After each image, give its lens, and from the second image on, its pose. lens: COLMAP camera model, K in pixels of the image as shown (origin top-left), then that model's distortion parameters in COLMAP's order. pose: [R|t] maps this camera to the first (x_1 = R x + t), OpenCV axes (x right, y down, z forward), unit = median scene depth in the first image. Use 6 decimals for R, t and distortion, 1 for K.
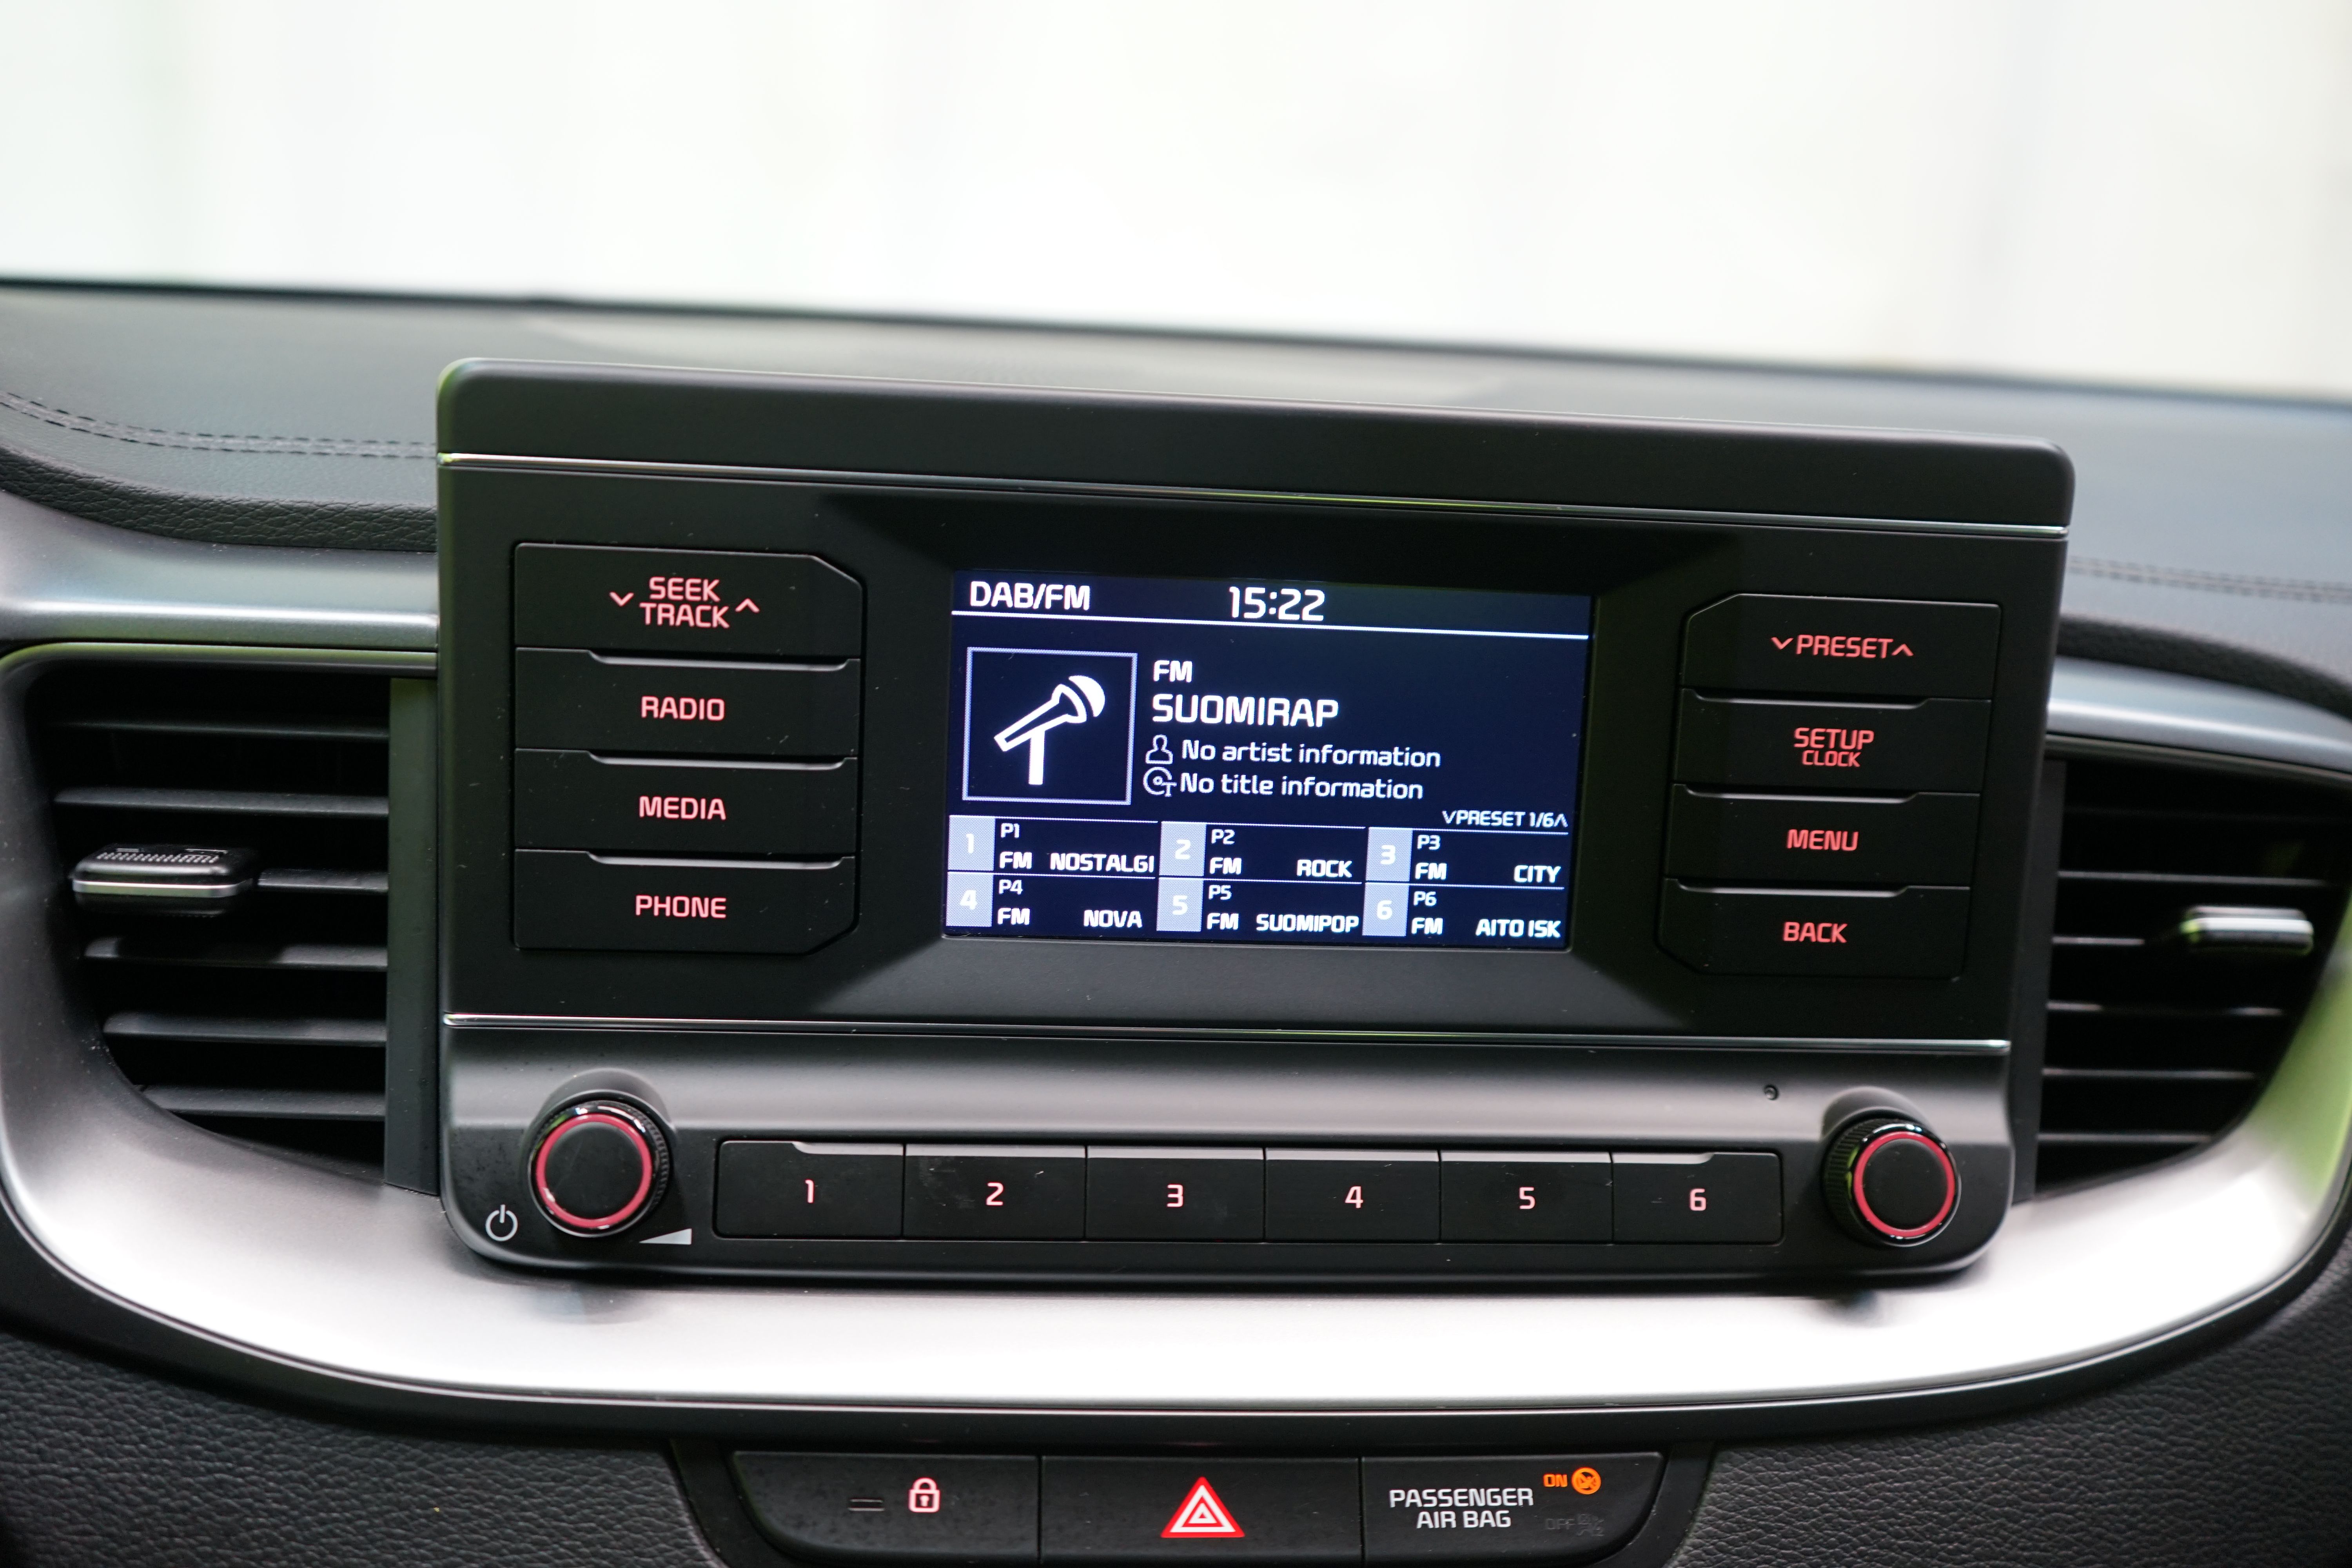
lens RADIAL K [[2246.5, 0, 1176.5], [0, 2246.5, 793.9], [0, 0, 1]] dist [-0.024164, 0.000000]
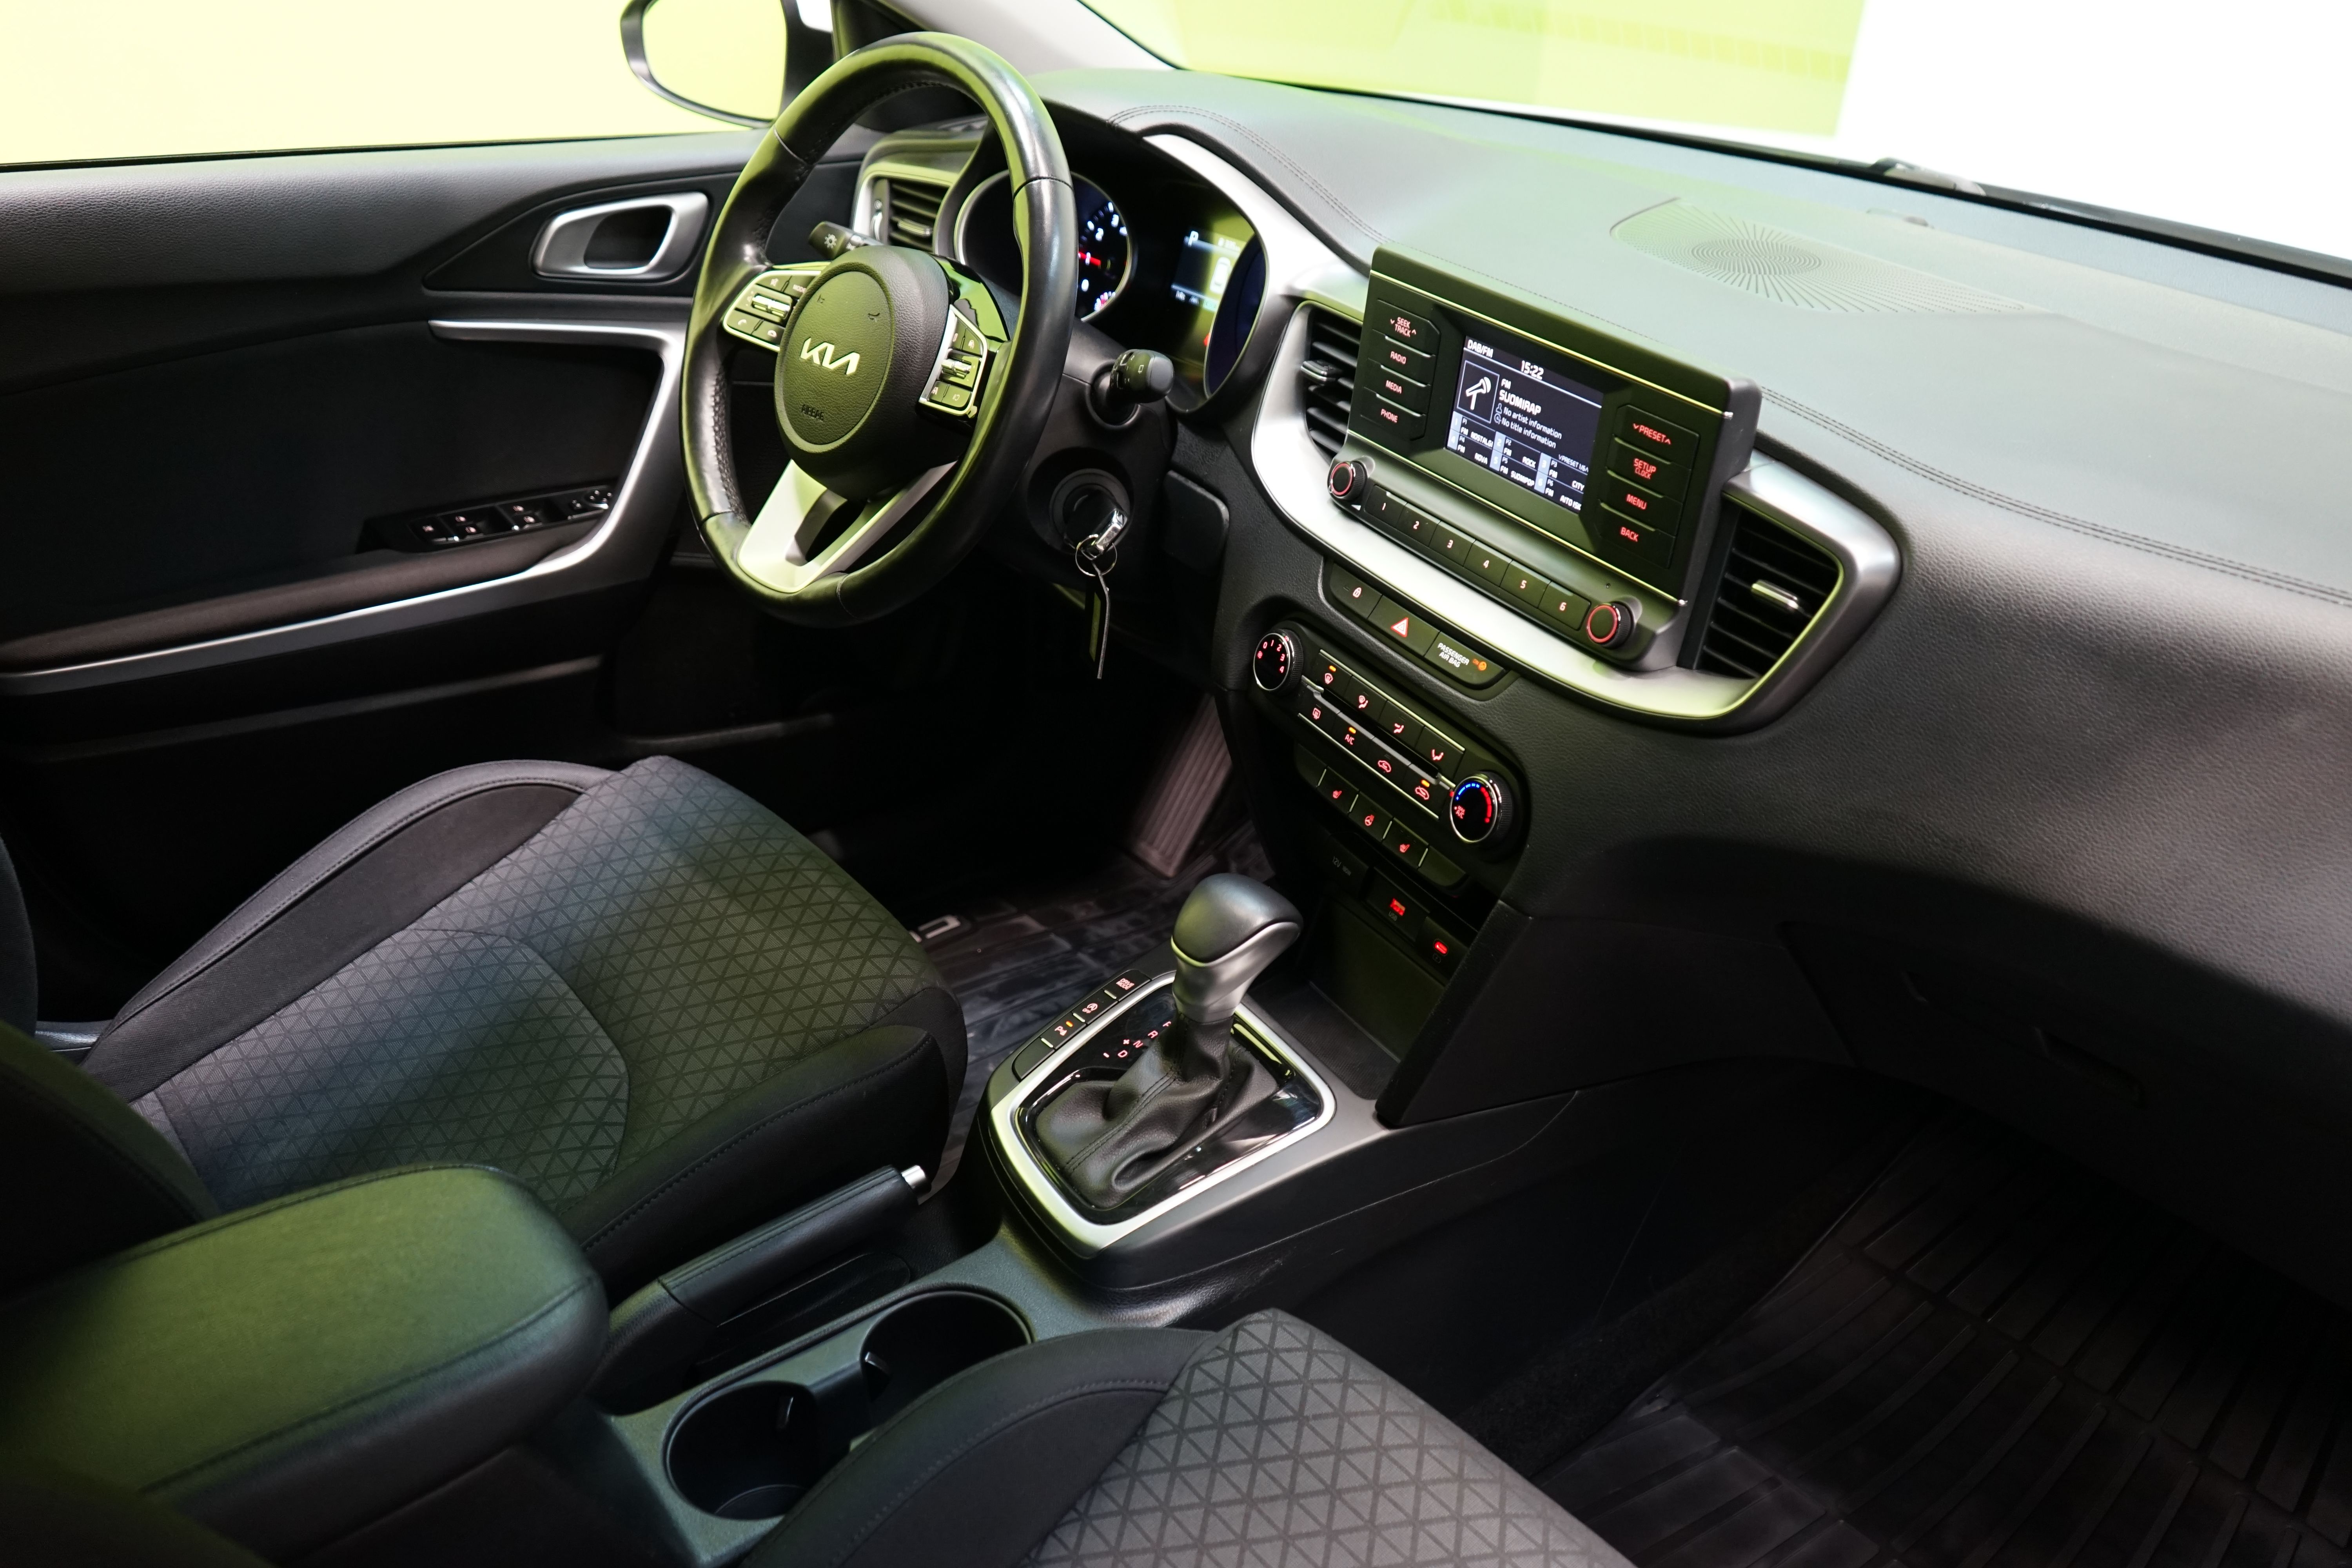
lens RADIAL K [[1917.9, 0, 1173.8], [0, 1917.9, 780.1], [0, 0, 1]] dist [-0.003110, -0.000486]
pose [[0.413443, 0.405526, -0.815238, 2.150755], [-0.230691, 0.912784, 0.337056, -0.336404], [0.880822, 0.048715, 0.470935, -0.606964]]
